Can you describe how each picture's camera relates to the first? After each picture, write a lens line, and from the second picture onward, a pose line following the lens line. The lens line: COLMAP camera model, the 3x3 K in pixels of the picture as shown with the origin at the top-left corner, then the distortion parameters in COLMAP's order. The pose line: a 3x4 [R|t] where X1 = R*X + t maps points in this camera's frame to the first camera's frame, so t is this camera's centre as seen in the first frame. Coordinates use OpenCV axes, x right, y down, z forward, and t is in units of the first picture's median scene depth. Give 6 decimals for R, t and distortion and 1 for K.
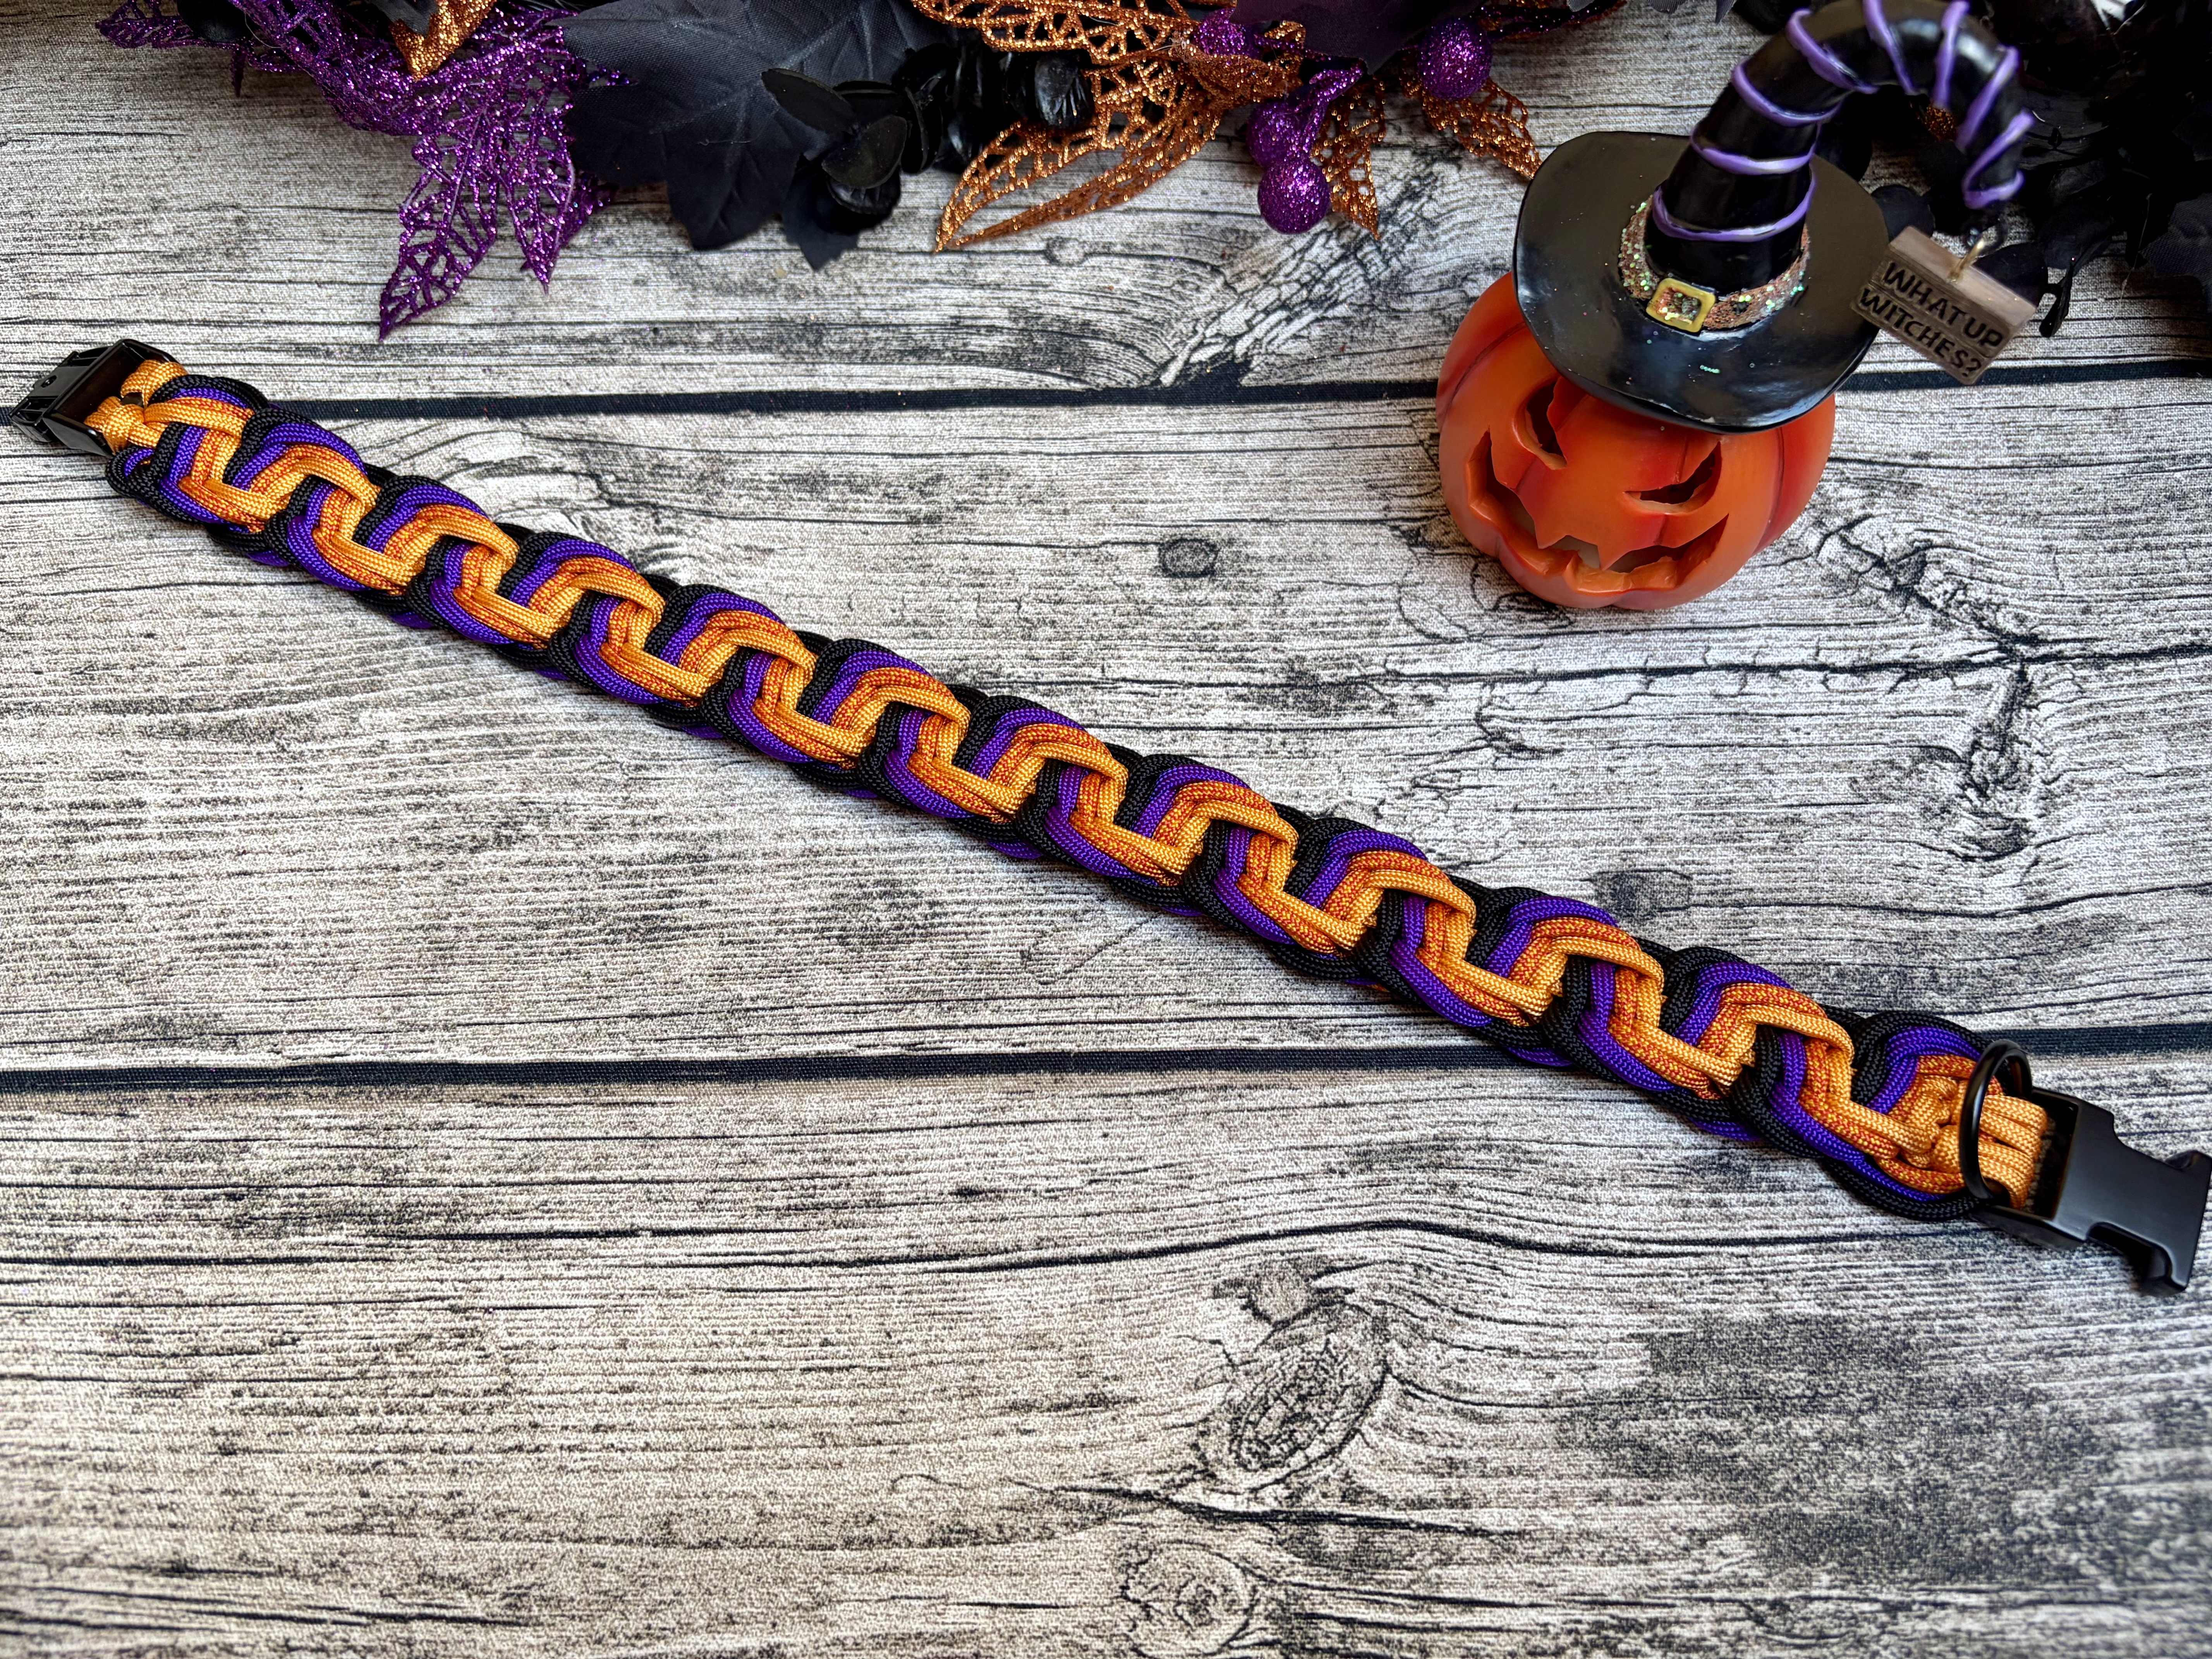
lens RADIAL K [[1766.5, 0, 1107.2], [0, 1766.5, 847.2], [0, 0, 1]] dist [-0.008784, -0.010757]
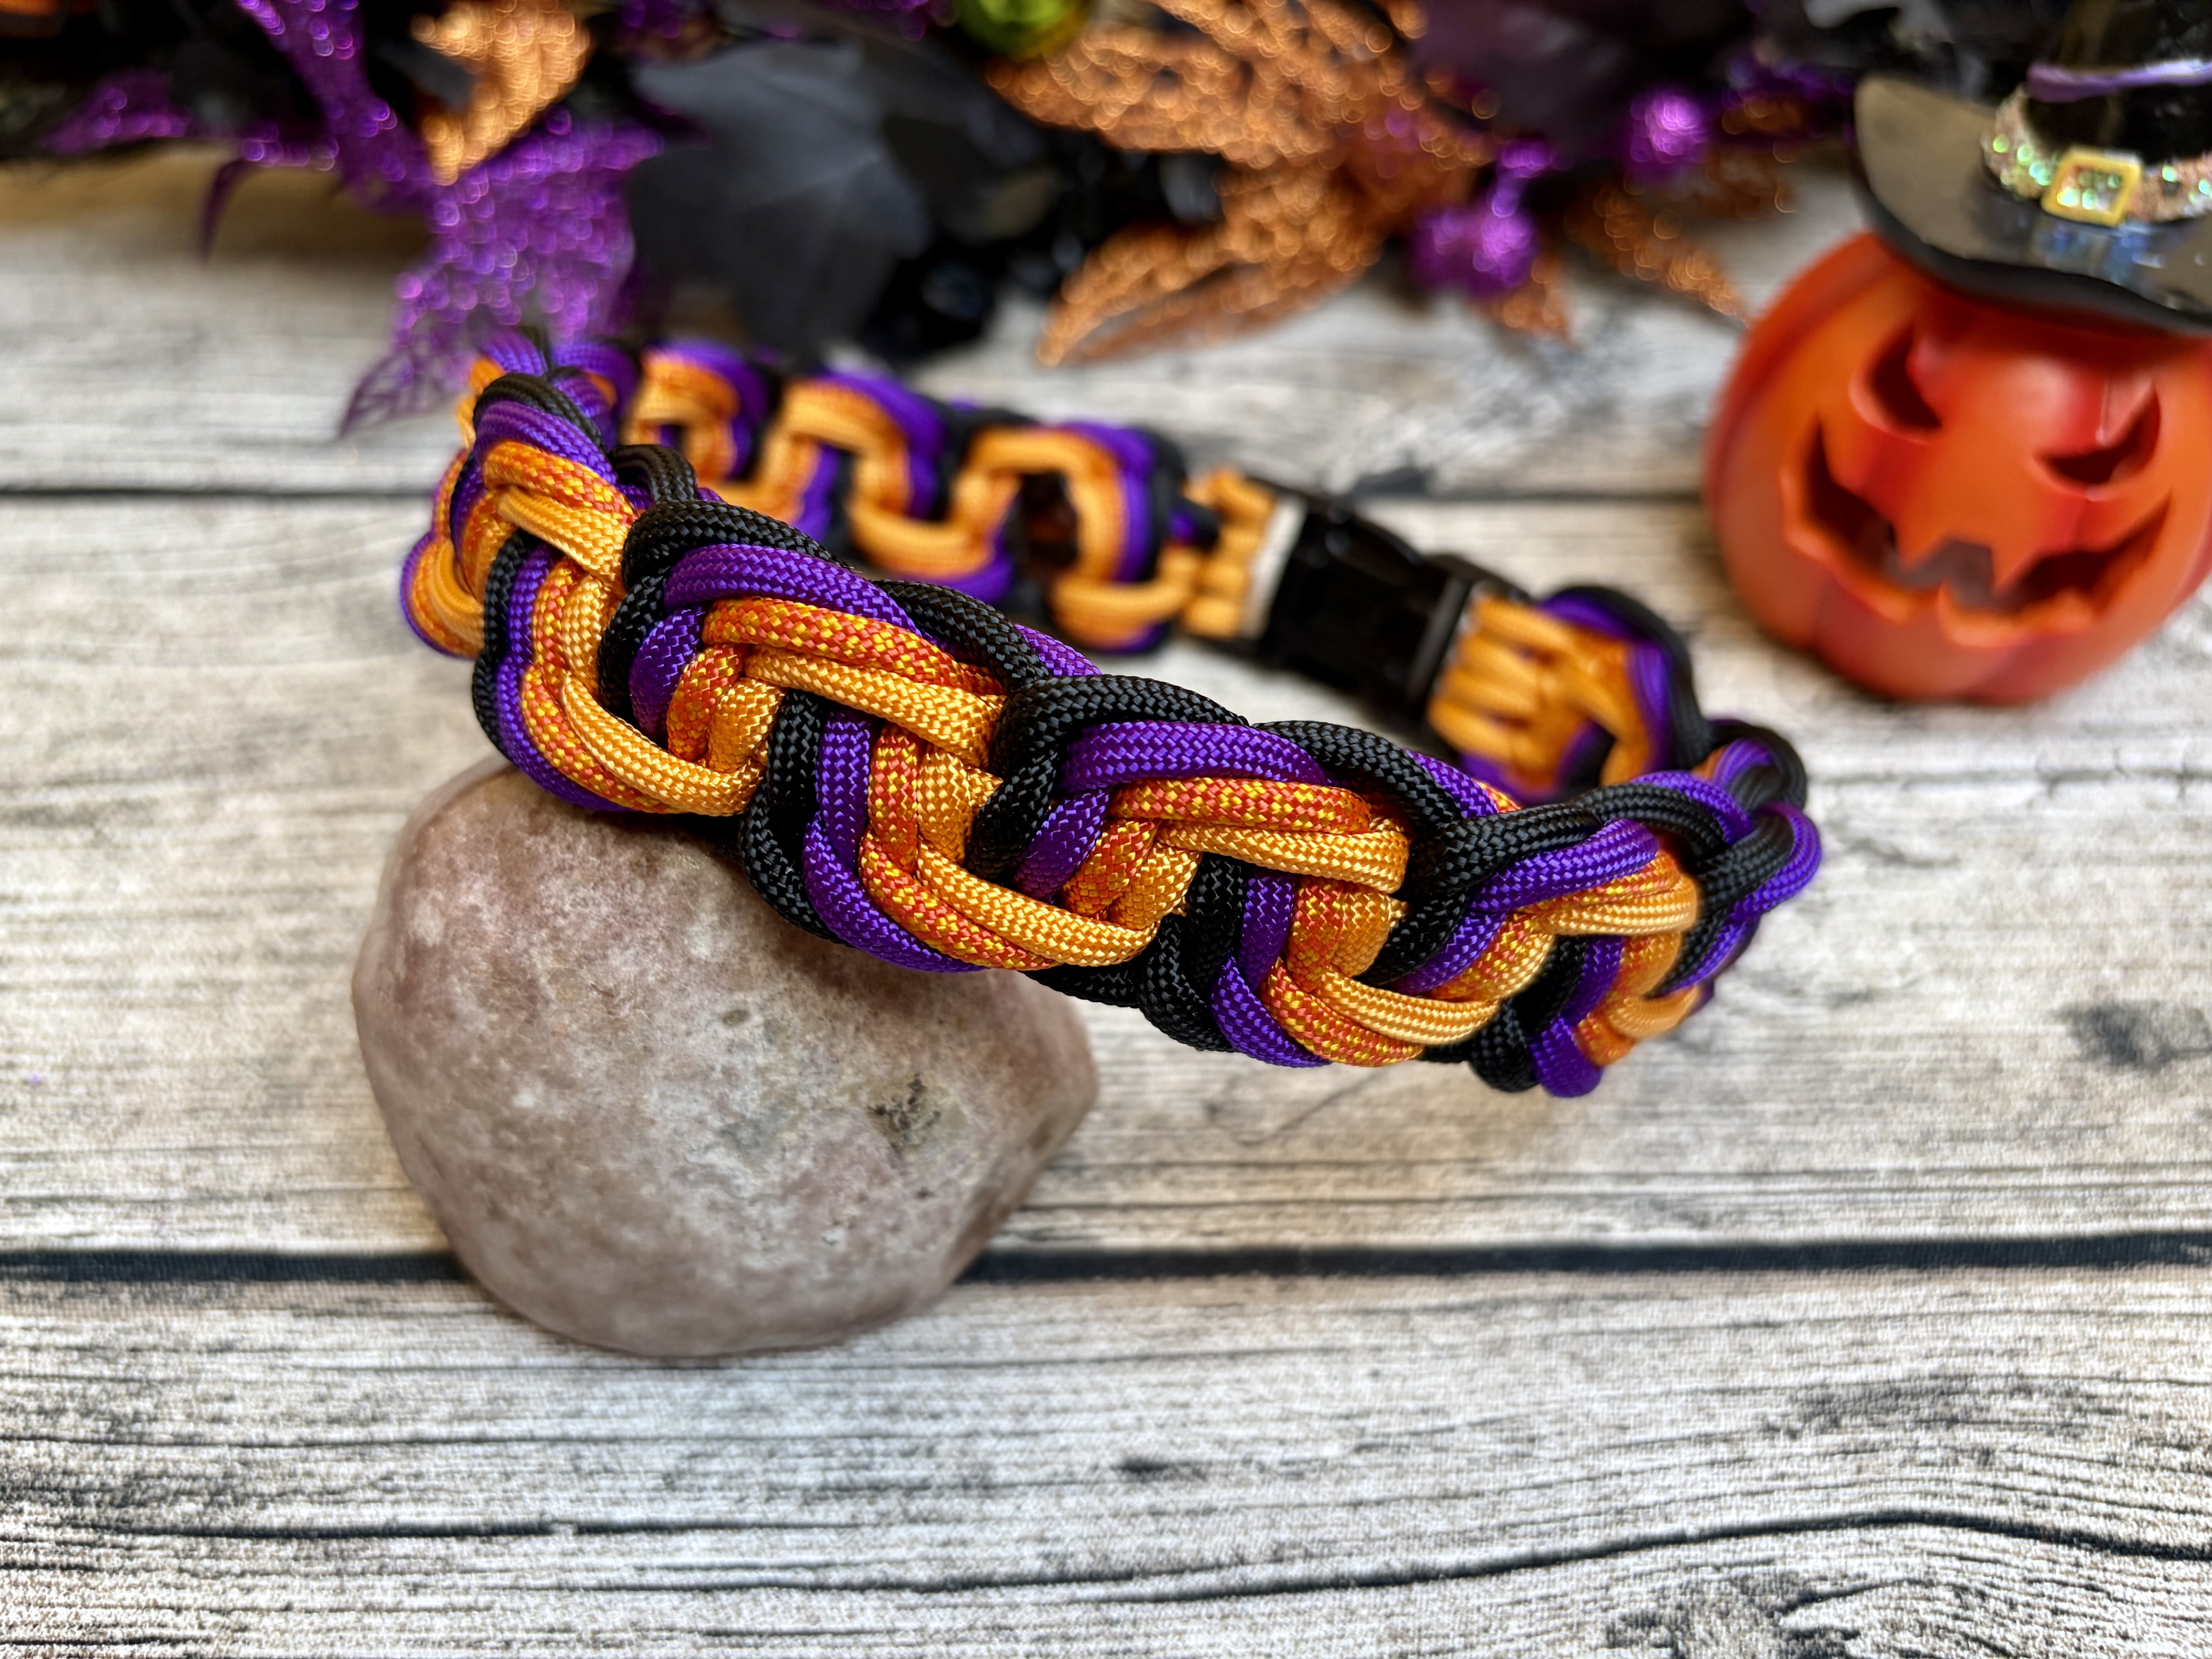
lens RADIAL K [[1828.9, 0, 1099.8], [0, 1828.9, 796.4], [0, 0, 1]] dist [-0.018630, -0.041464]
pose [[0.999699, 0.013865, 0.020220, -0.107013], [-0.004897, 0.921036, -0.389446, 0.224383], [-0.024023, 0.389230, 0.920827, 0.378812]]
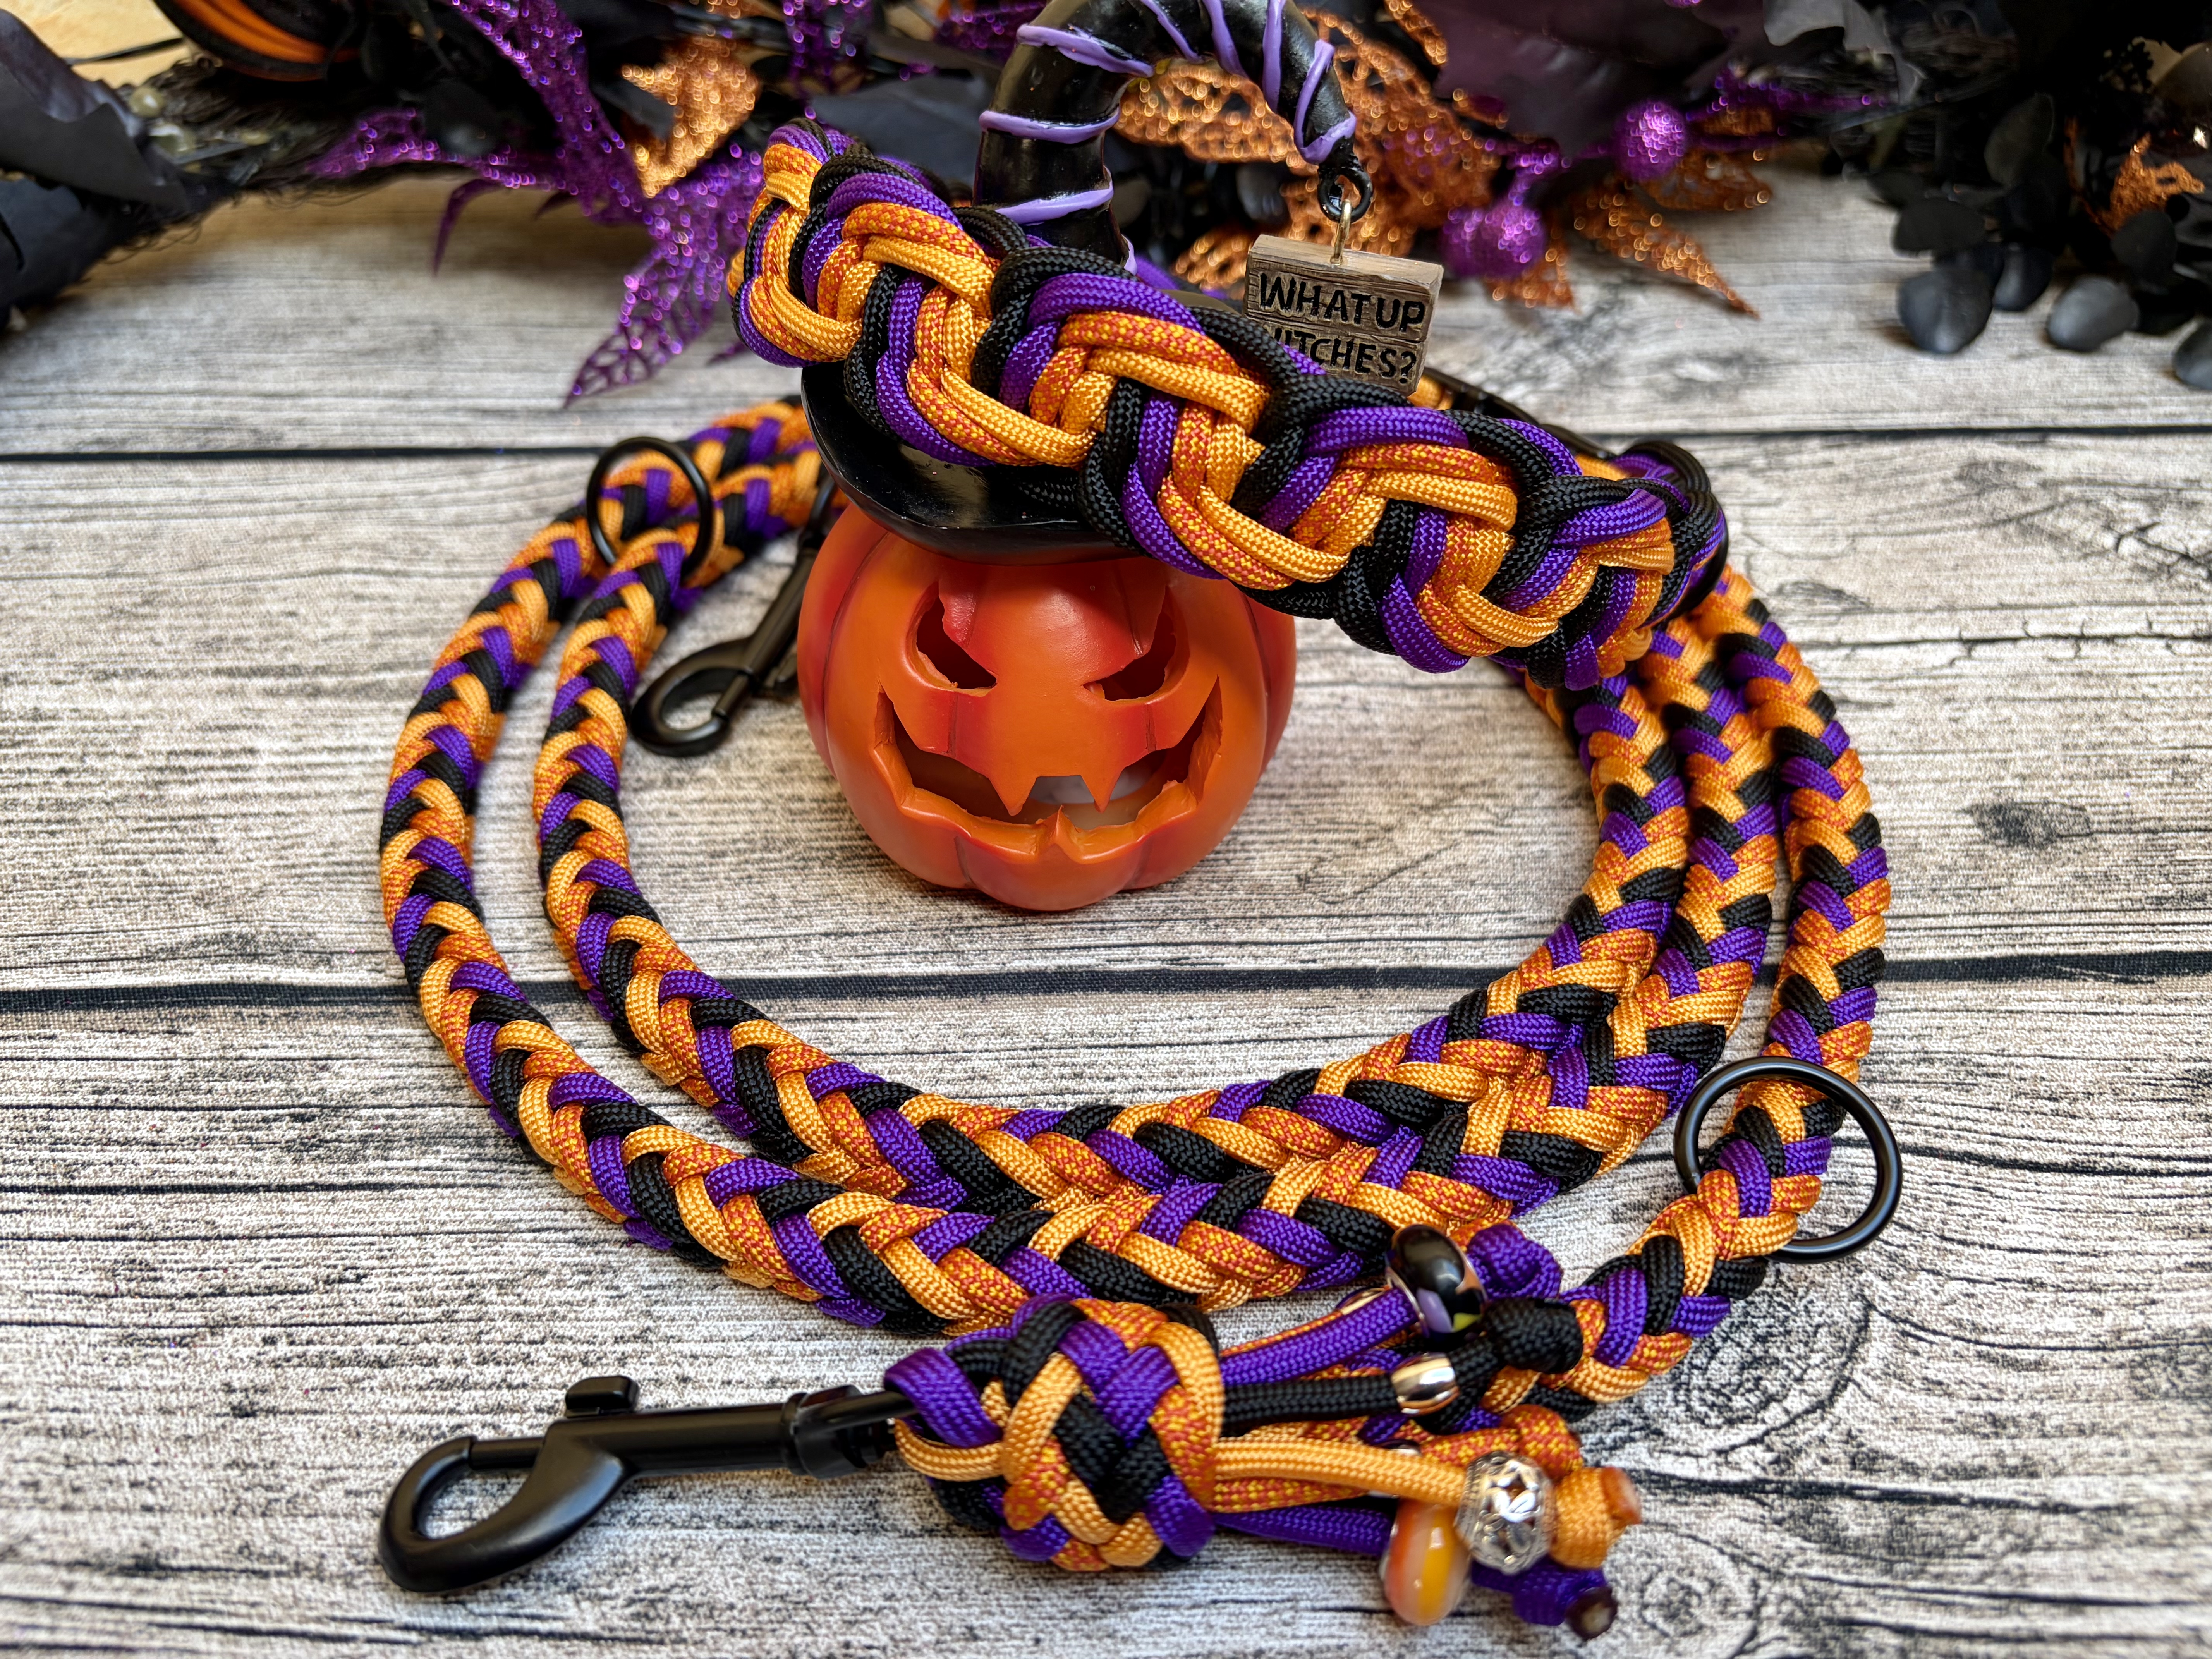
lens RADIAL K [[1766.5, 0, 1099.5], [0, 1766.5, 805.4], [0, 0, 1]] dist [-0.008784, -0.010757]
pose [[1.000000, 0.000167, -0.000985, -0.148899], [-0.000543, 0.918252, -0.395996, 0.375172], [0.000839, 0.395997, 0.918252, 0.244711]]
